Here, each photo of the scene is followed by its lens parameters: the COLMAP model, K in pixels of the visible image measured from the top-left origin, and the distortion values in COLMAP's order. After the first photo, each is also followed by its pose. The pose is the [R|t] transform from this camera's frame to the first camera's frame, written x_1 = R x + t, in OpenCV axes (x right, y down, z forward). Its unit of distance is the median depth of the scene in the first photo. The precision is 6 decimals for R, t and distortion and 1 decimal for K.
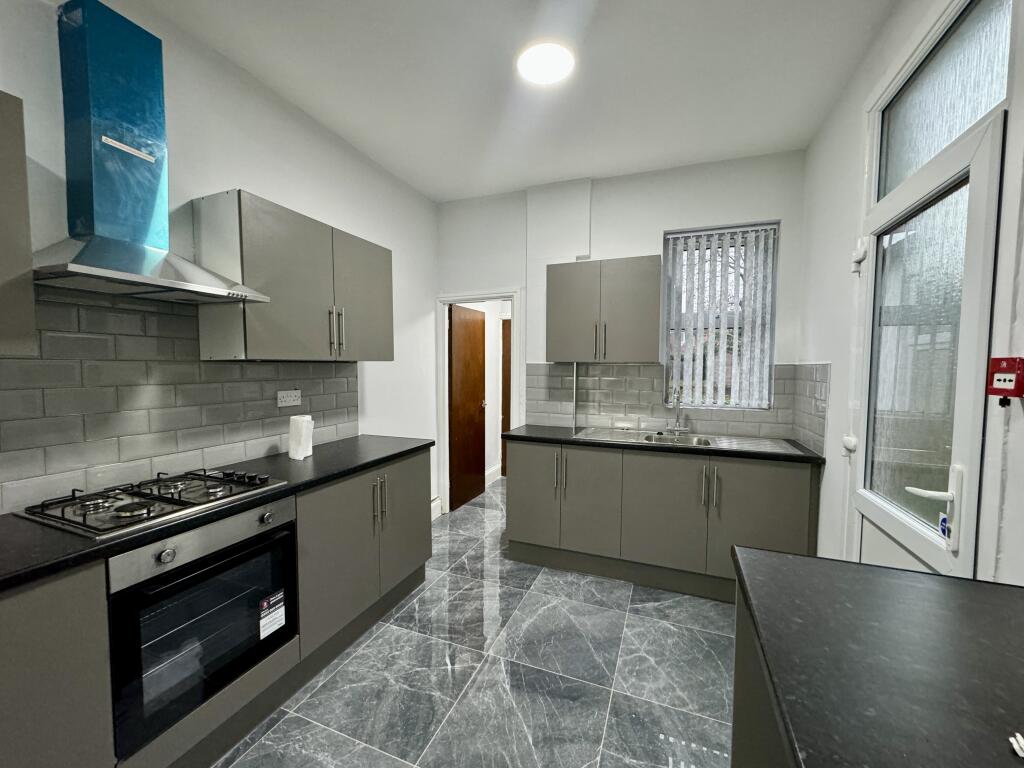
lens RADIAL K [[406.7, 0, 514.6], [0, 406.7, 383.4], [0, 0, 1]] dist [0.000094, -0.000510]
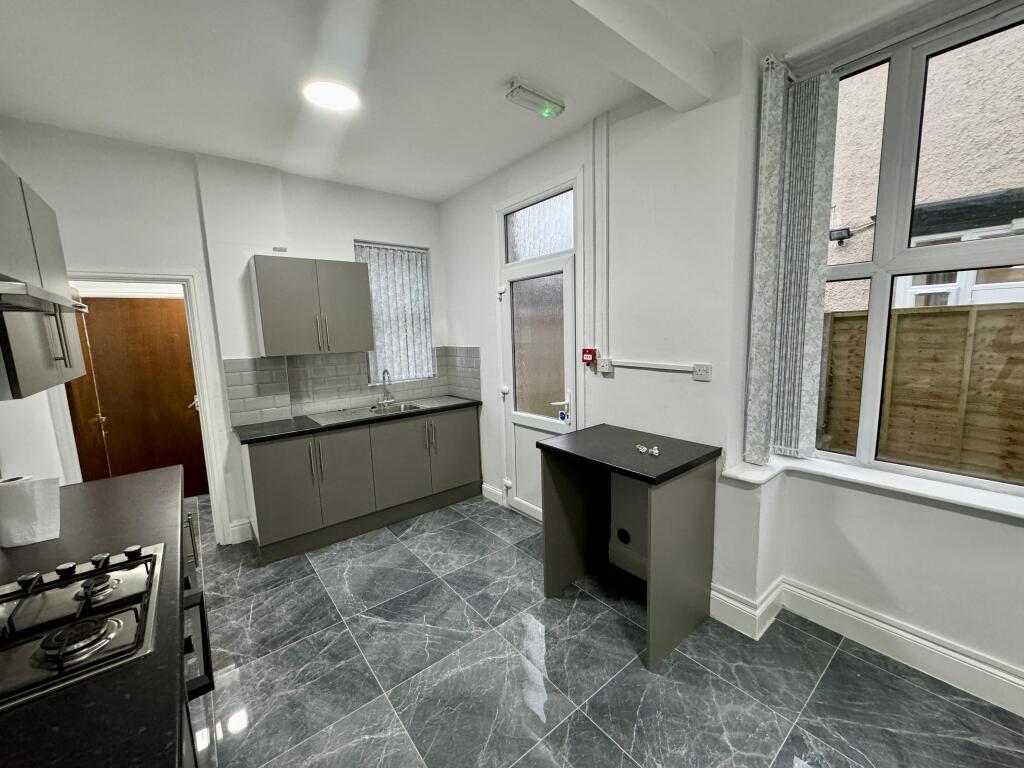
lens RADIAL K [[406.7, 0, 510.8], [0, 406.7, 384.4], [0, 0, 1]] dist [0.000094, -0.000510]
pose [[0.497299, -0.137190, 0.856664, -0.573629], [0.073863, 0.990528, 0.115750, -0.070062], [-0.864429, 0.005713, 0.502722, 0.014823]]
